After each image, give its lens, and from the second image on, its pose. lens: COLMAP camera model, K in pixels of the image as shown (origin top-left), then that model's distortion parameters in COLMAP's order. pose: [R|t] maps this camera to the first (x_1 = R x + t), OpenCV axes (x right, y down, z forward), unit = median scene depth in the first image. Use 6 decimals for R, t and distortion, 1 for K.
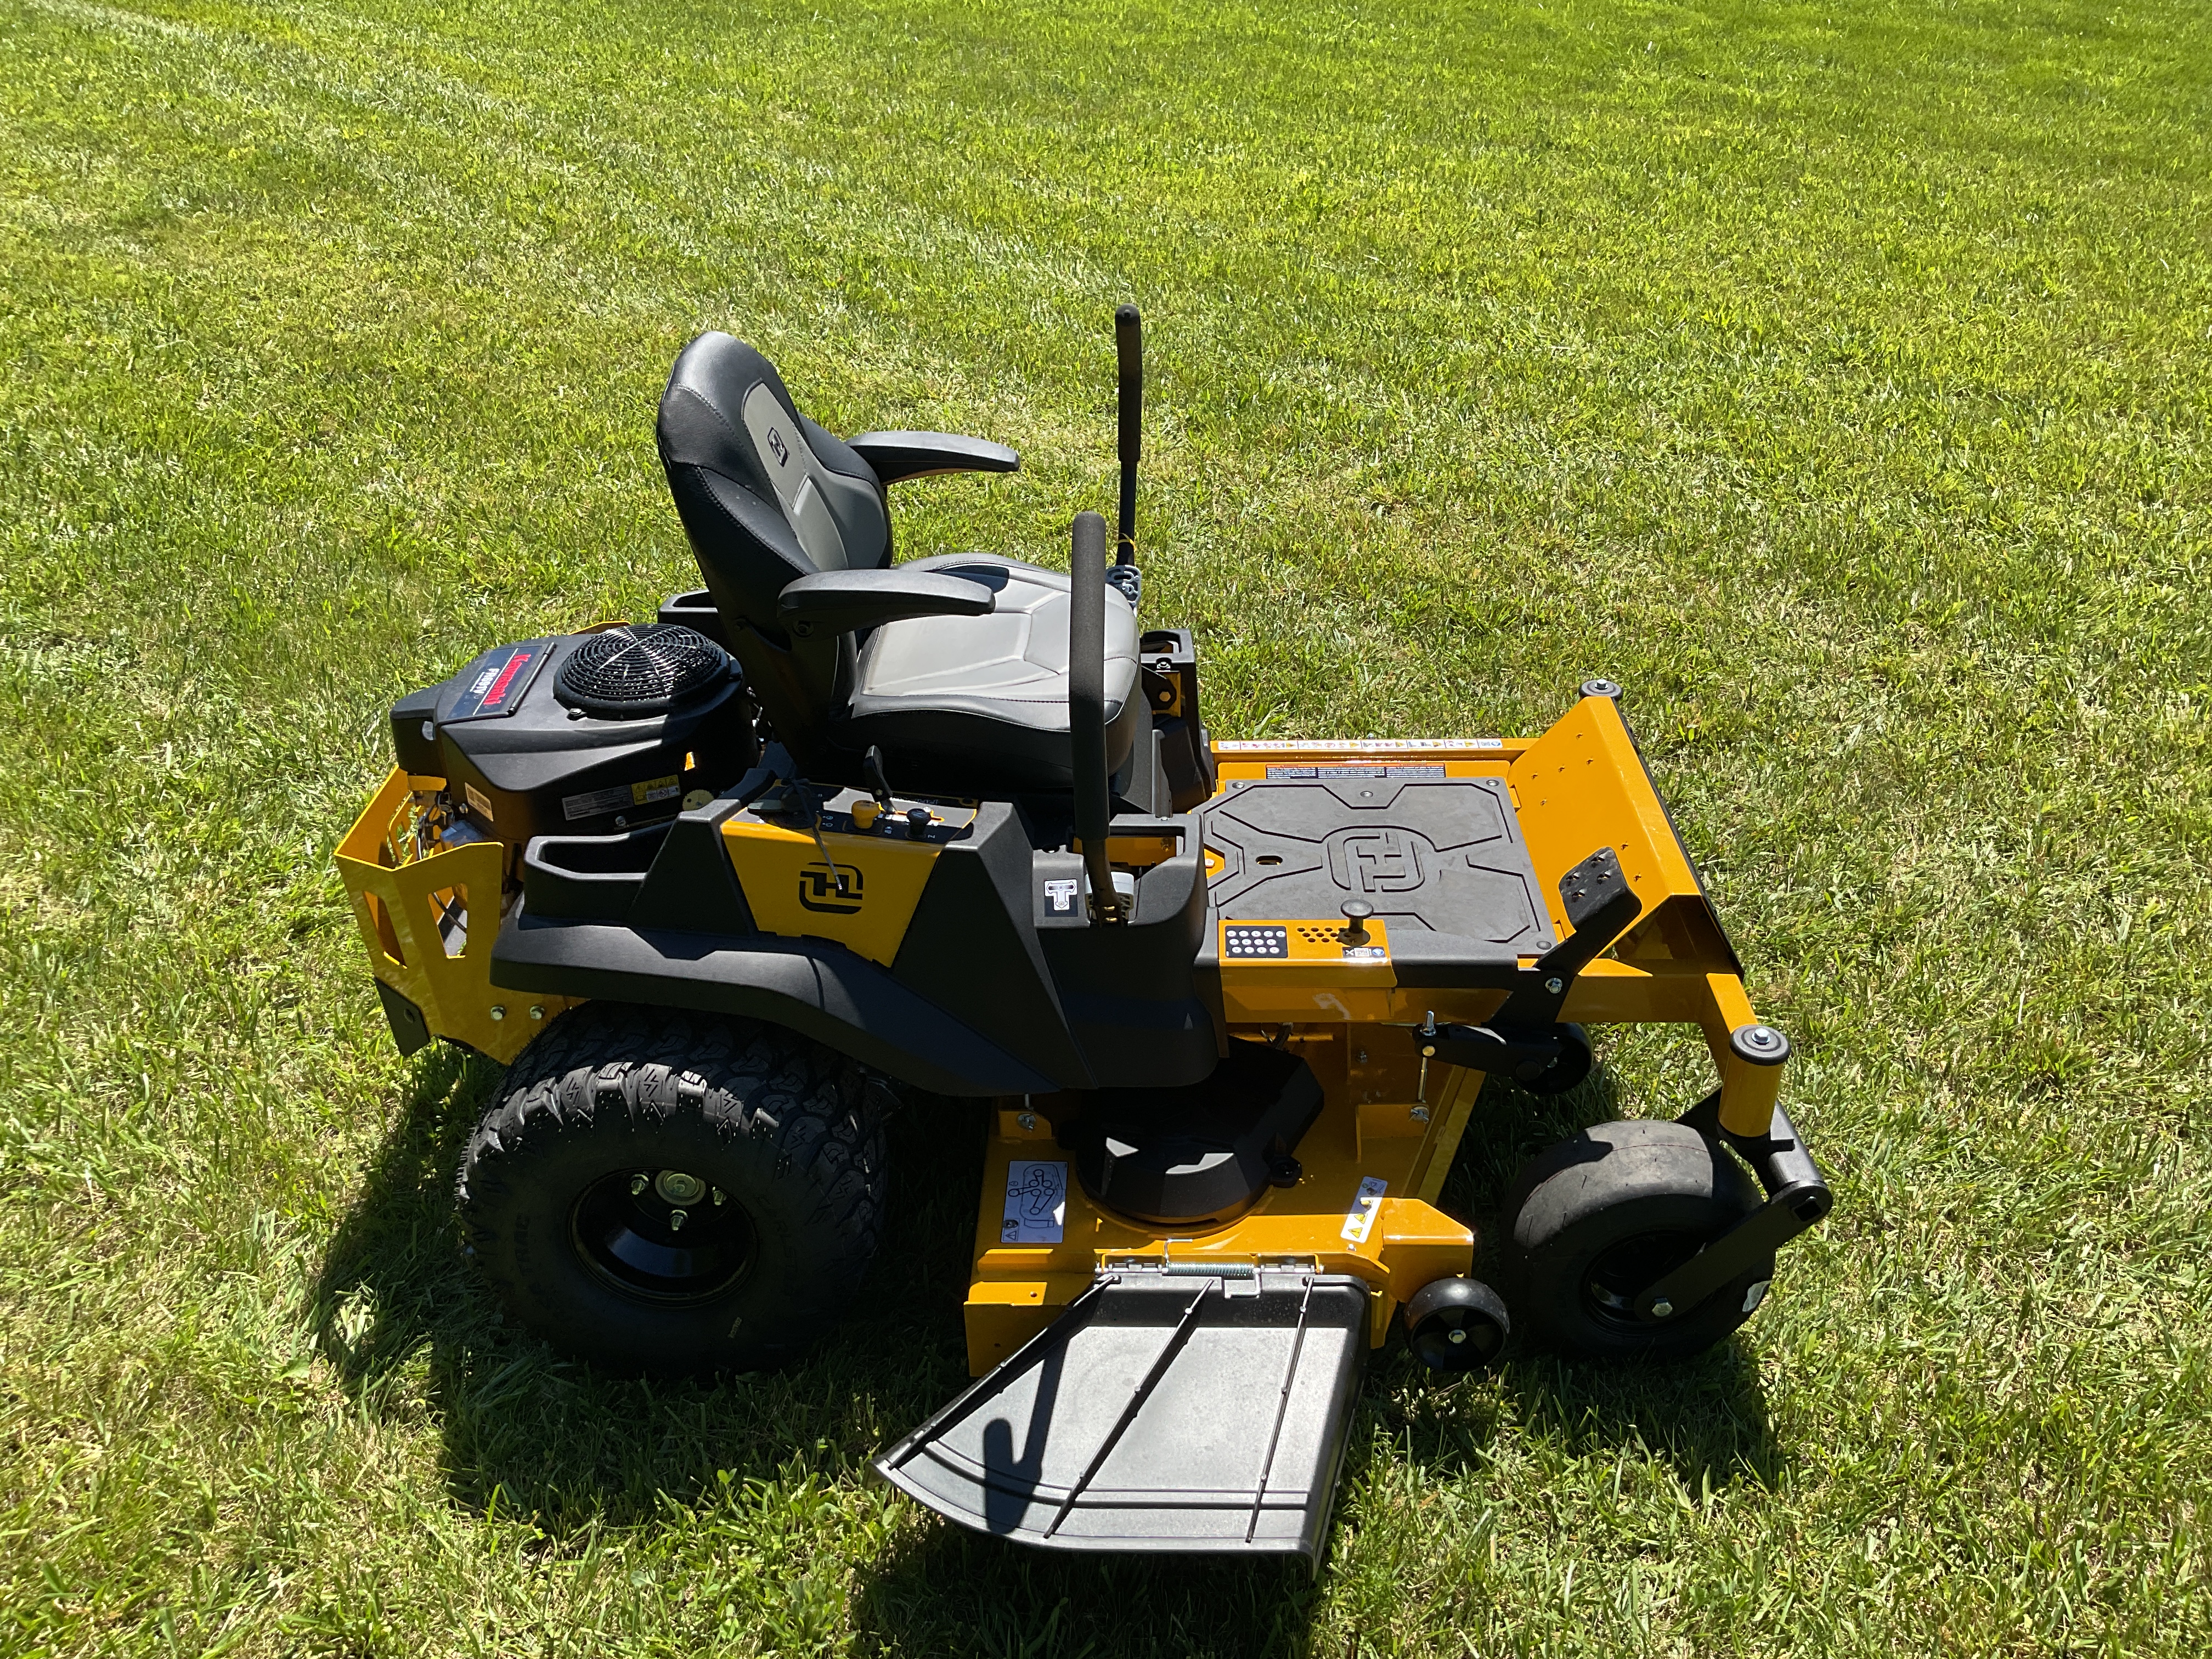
lens RADIAL K [[1826.0, 0, 1115.7], [0, 1826.0, 763.5], [0, 0, 1]] dist [0.003007, -0.022156]
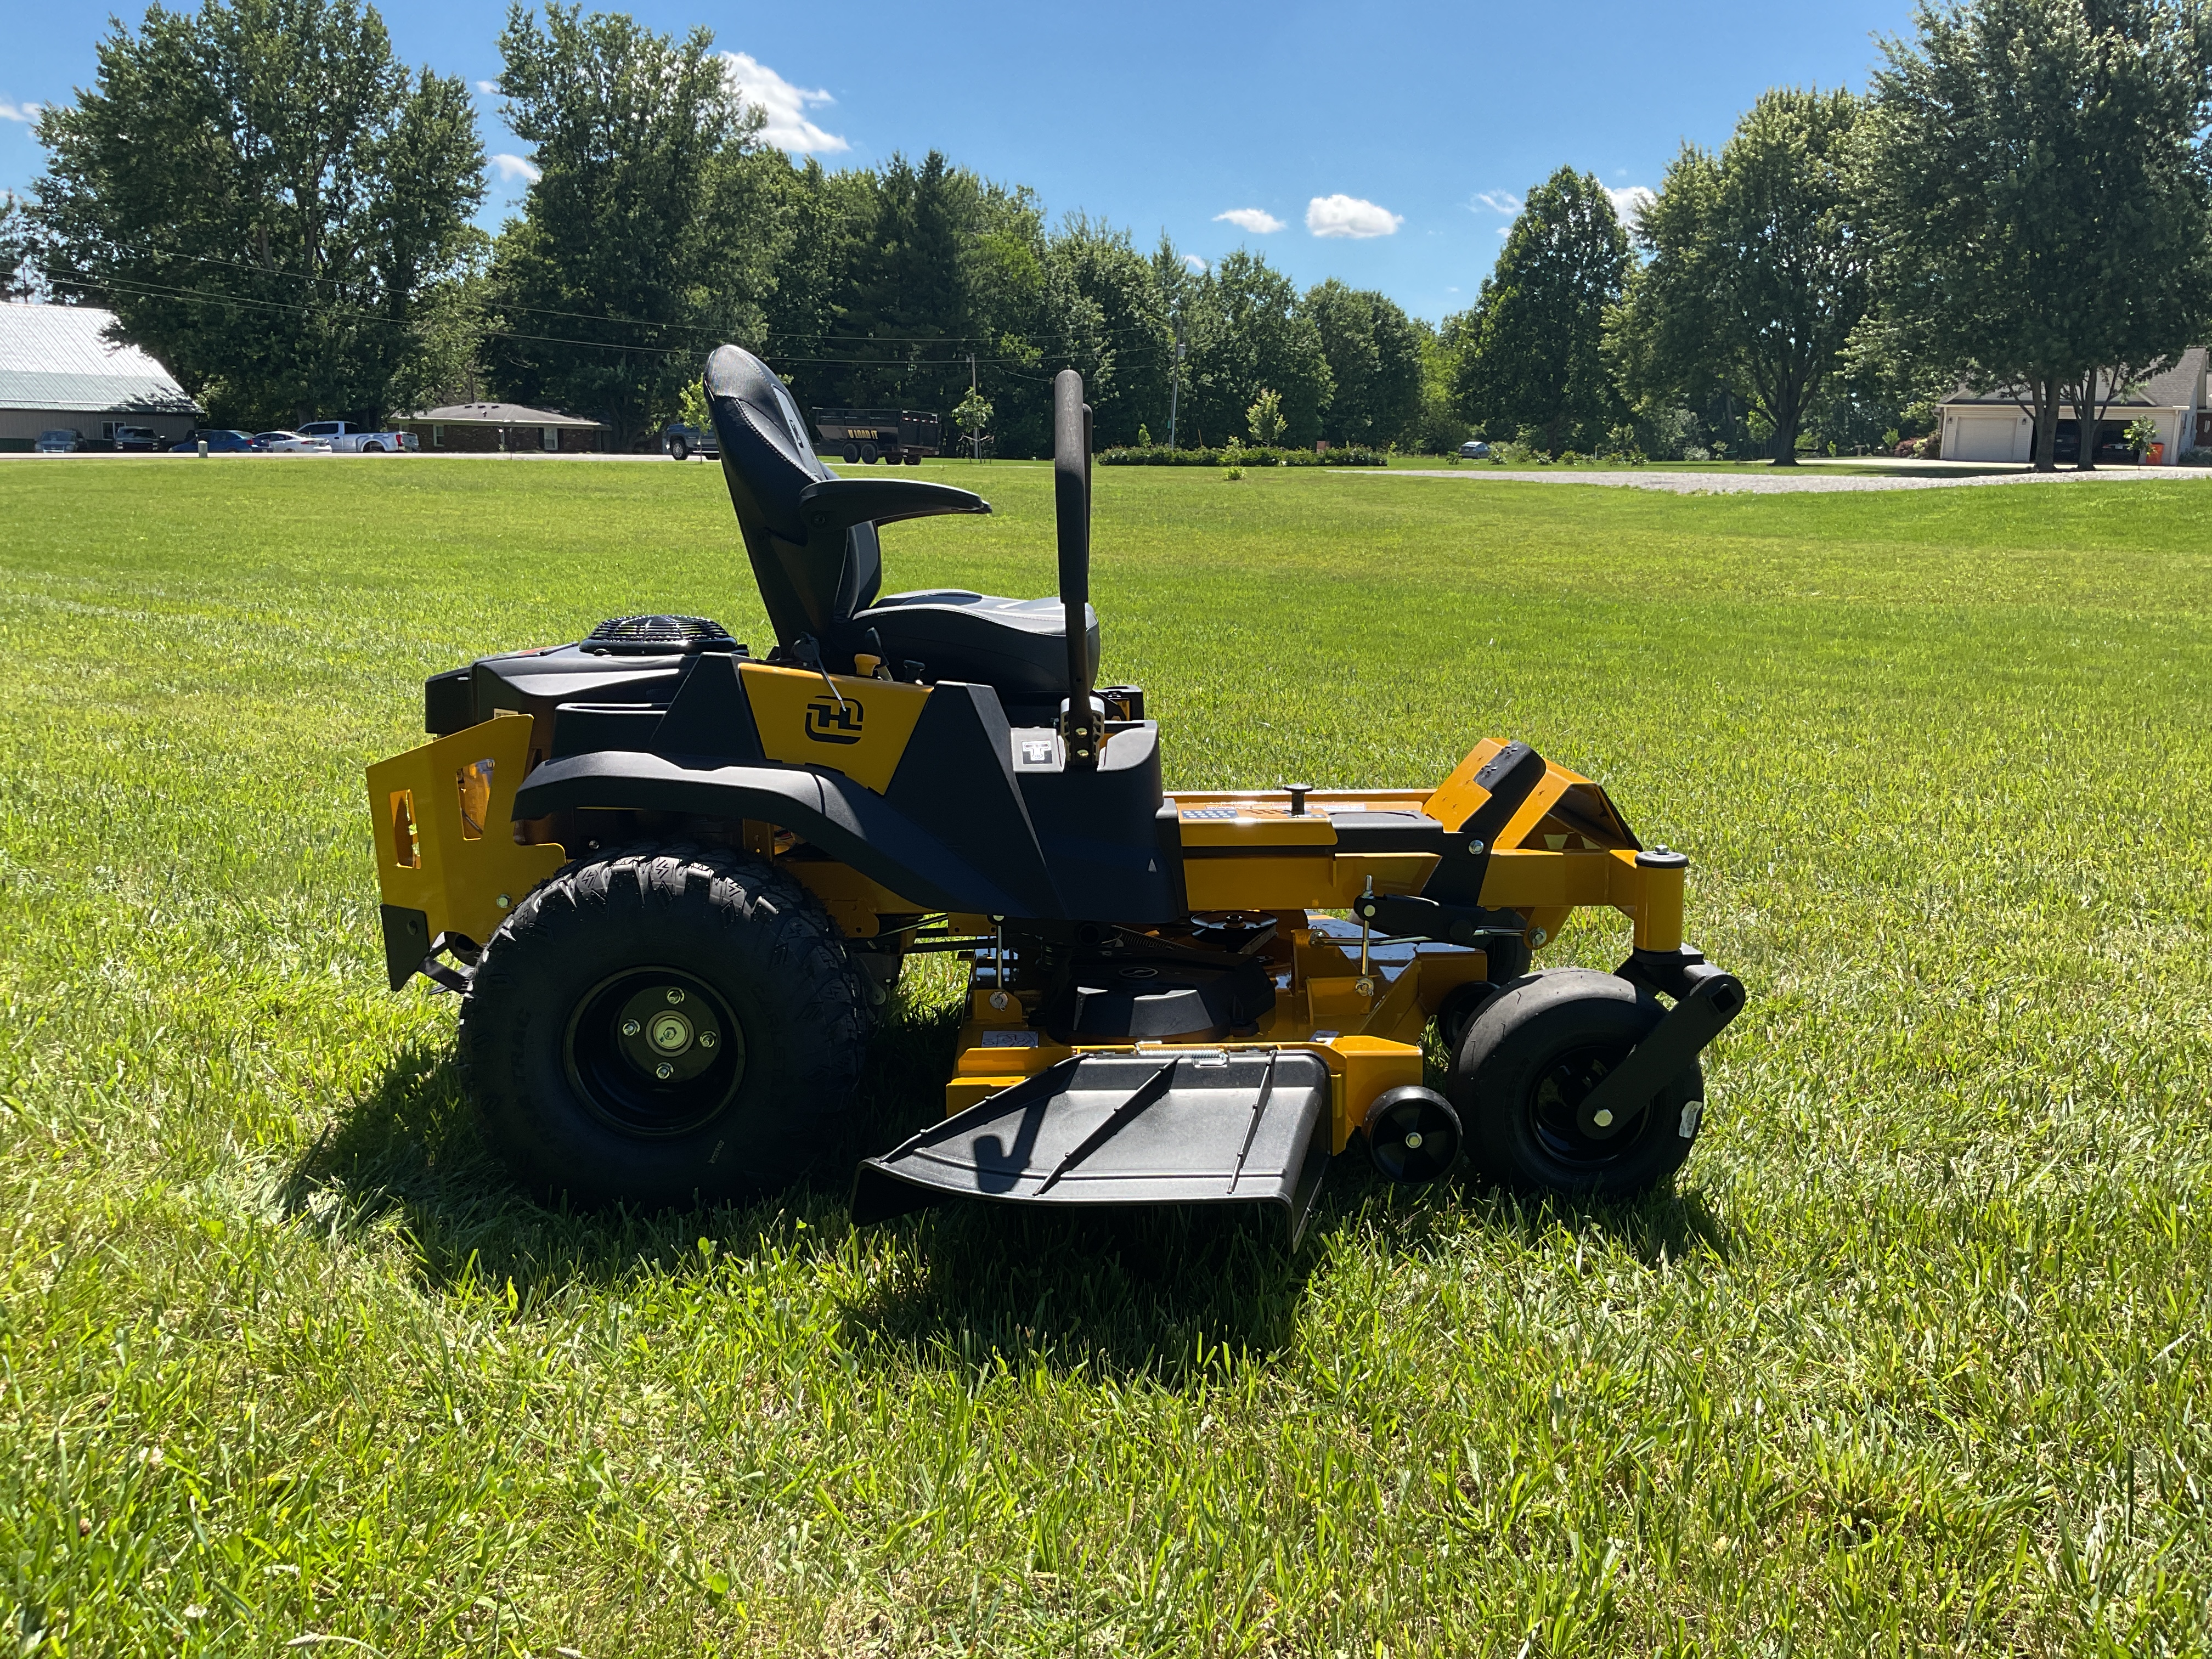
lens RADIAL K [[1804.0, 0, 1106.0], [0, 1804.0, 829.5], [0, 0, 1]] dist [-0.032384, -0.003486]
pose [[0.998146, 0.006210, 0.060551, -0.055354], [0.015743, 0.934595, -0.355365, 0.523249], [-0.058798, 0.355660, 0.932764, -0.018973]]
